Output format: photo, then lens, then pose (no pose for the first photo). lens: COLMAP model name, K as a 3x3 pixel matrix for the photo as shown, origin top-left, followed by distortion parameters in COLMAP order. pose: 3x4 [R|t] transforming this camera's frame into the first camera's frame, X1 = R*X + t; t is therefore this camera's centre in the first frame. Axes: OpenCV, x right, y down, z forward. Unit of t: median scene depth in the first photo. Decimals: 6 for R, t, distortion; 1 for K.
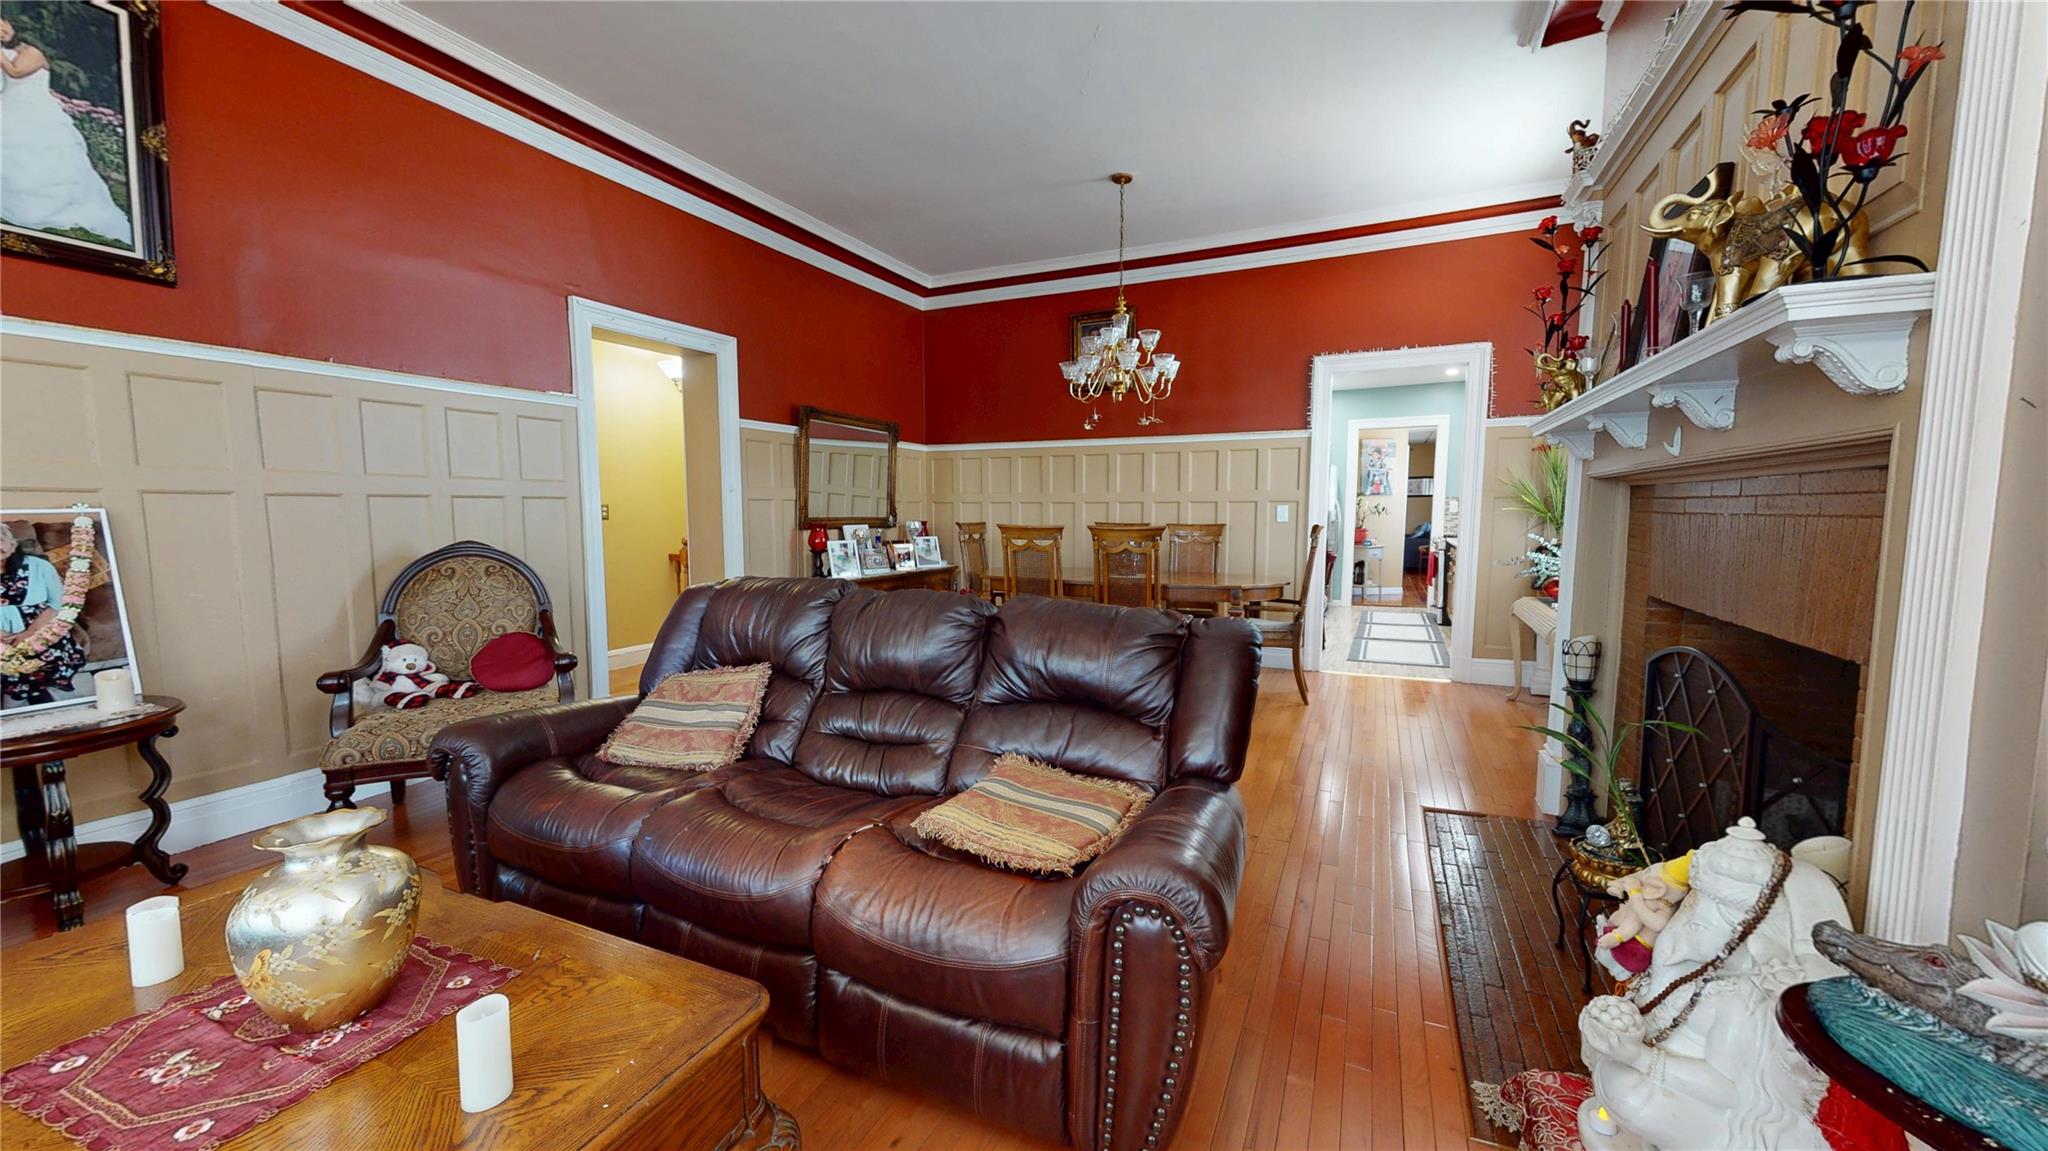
lens RADIAL K [[753.2, 0, 1027.0], [0, 753.2, 581.0], [0, 0, 1]] dist [-0.000712, -0.000002]
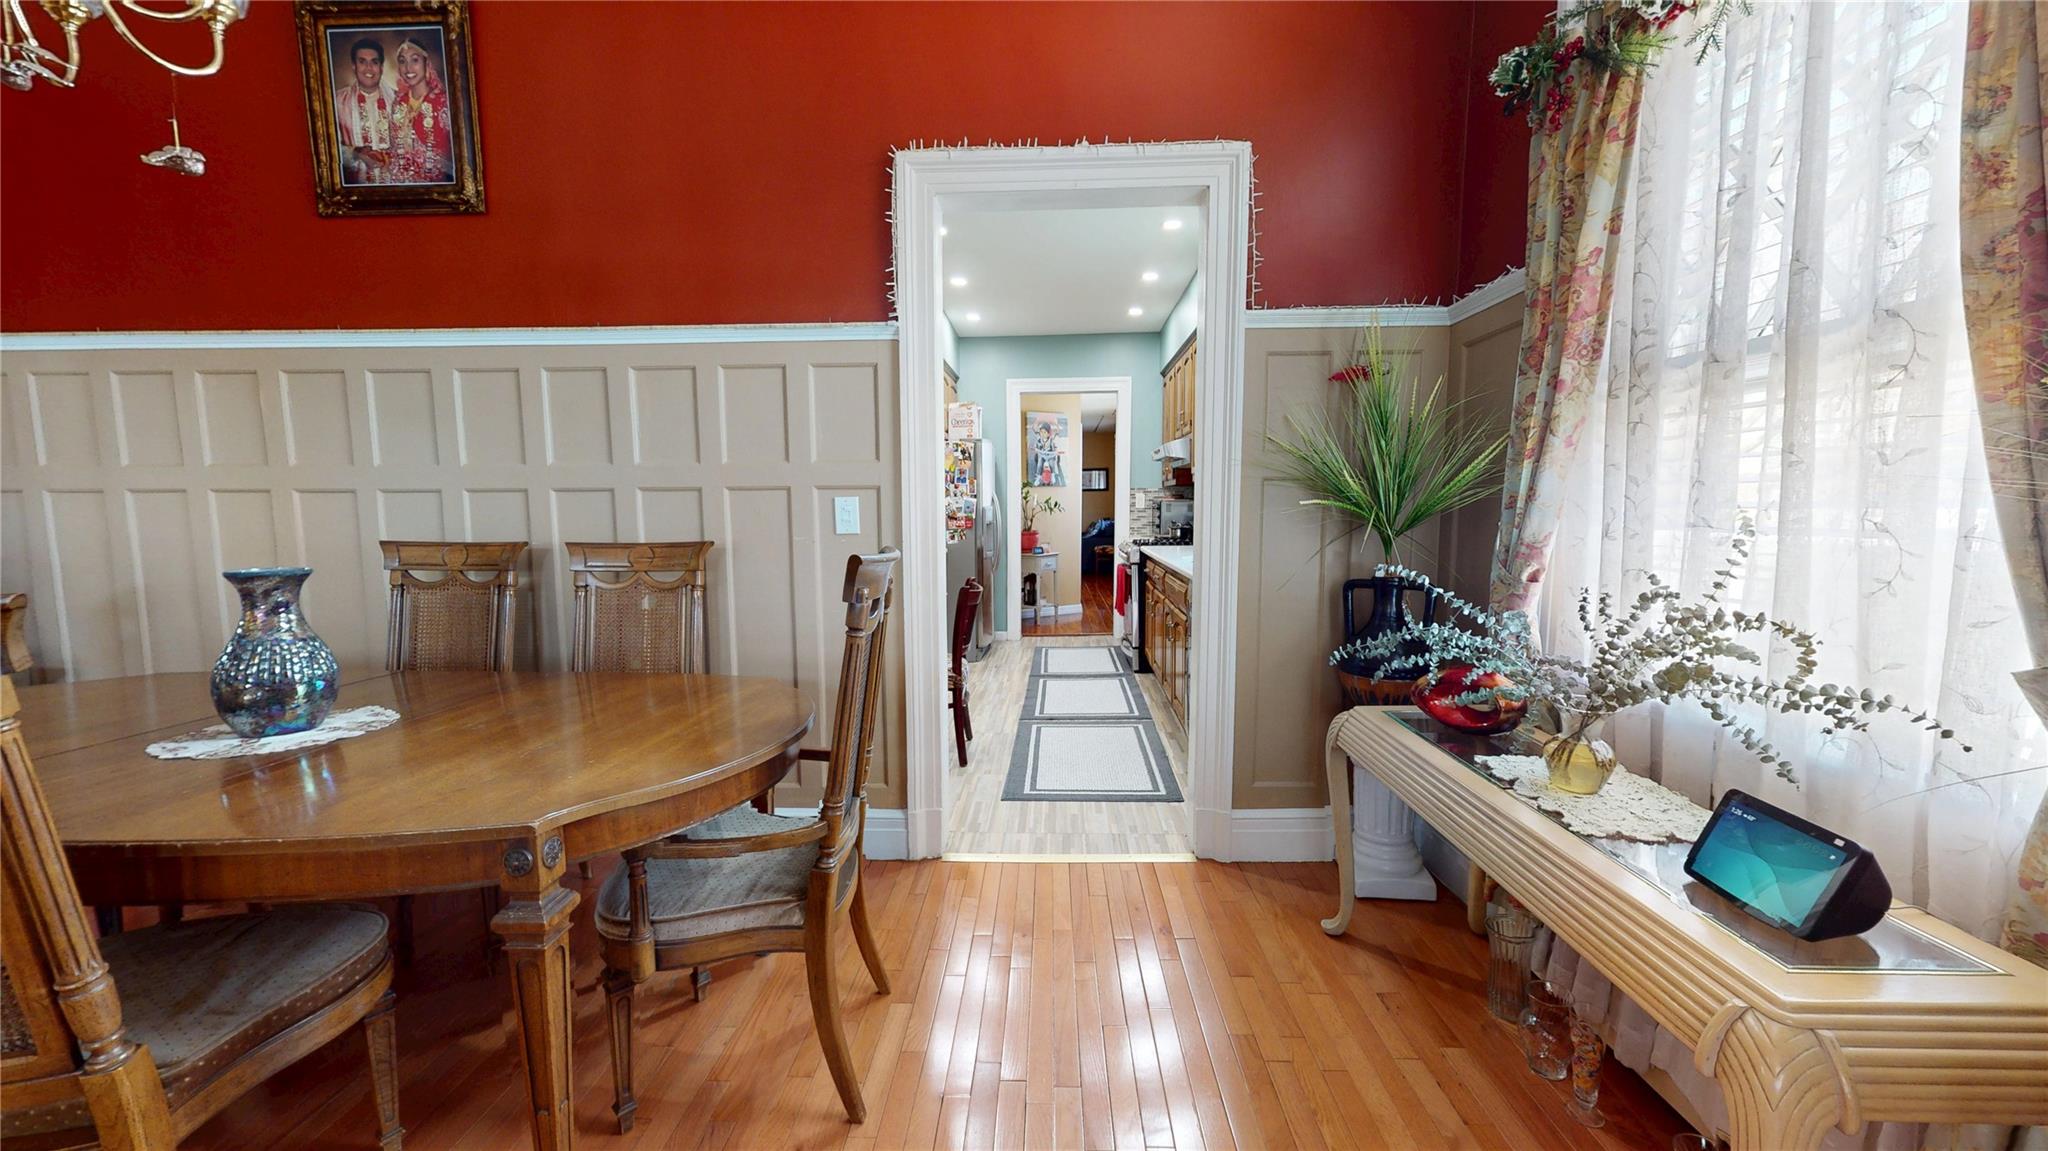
lens RADIAL K [[732.4, 0, 1028.9], [0, 732.4, 574.8], [0, 0, 1]] dist [-0.000050, -0.000009]
pose [[0.919939, -0.039856, 0.390029, 0.169757], [0.040402, 0.999160, 0.006809, -0.033354], [-0.389973, 0.009494, 0.920777, 0.357204]]
